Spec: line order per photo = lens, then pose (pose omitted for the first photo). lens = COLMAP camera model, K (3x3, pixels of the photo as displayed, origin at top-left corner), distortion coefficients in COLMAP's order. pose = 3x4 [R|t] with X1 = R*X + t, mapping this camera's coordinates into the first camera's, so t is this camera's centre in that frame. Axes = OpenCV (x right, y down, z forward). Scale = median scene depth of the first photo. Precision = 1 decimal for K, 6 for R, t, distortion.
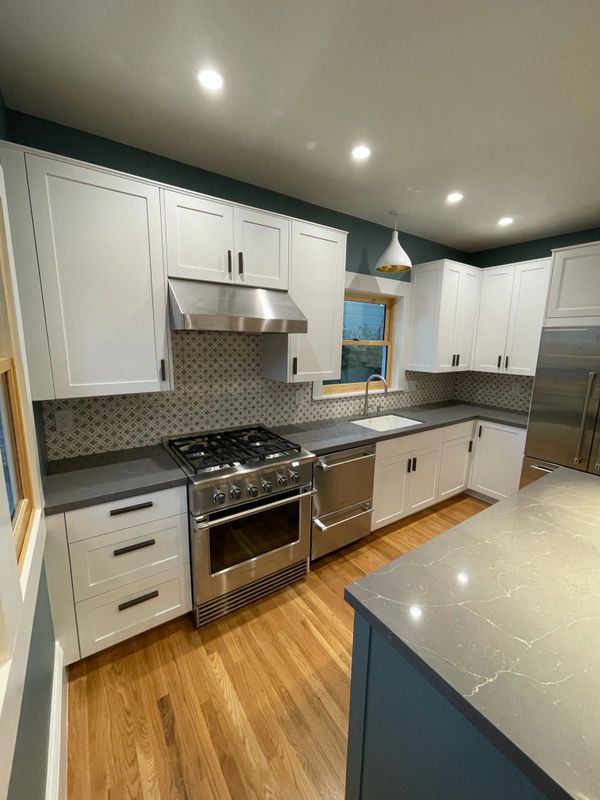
lens RADIAL K [[327.7, 0, 304.4], [0, 327.7, 398.0], [0, 0, 1]] dist [-0.009688, 0.000233]
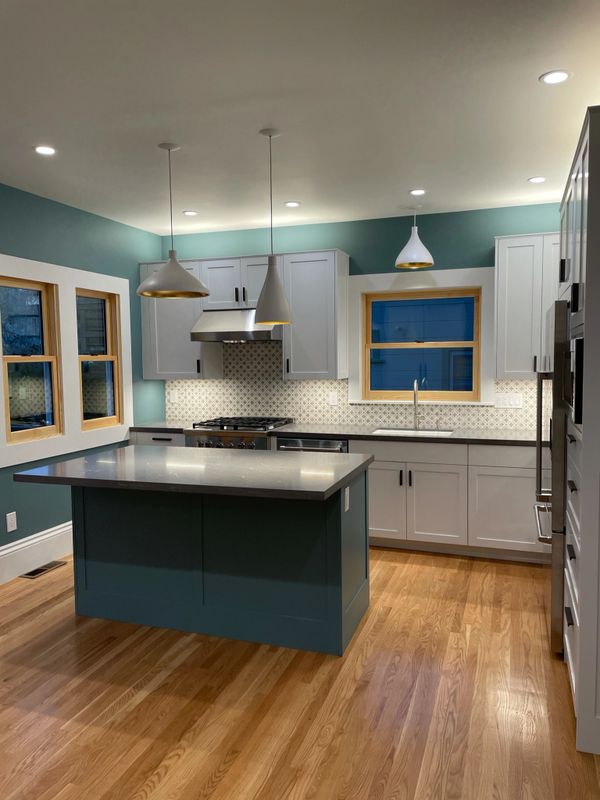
lens RADIAL K [[606.4, 0, 302.3], [0, 606.4, 398.8], [0, 0, 1]] dist [0.071467, -0.093539]
pose [[0.590799, 0.030423, -0.806245, 1.587640], [-0.118475, 0.991728, -0.049395, 0.112581], [0.798073, 0.124702, 0.589516, -0.242604]]
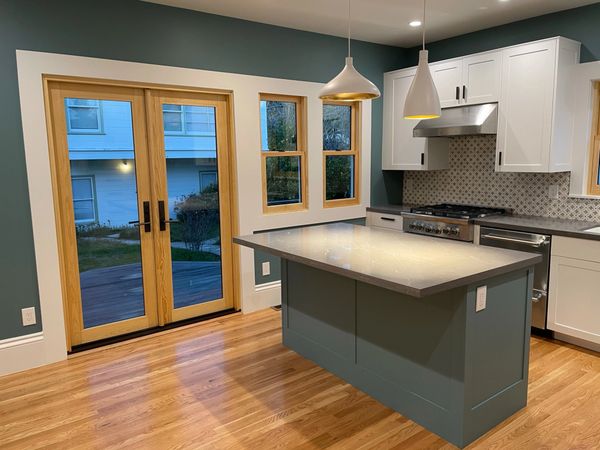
lens RADIAL K [[454.8, 0, 301.3], [0, 454.8, 220.8], [0, 0, 1]] dist [0.071467, -0.093539]
pose [[0.031436, 0.125549, -0.991589, 1.522500], [-0.158342, 0.980177, 0.119084, 0.042998], [0.986884, 0.153267, 0.050692, 0.151816]]
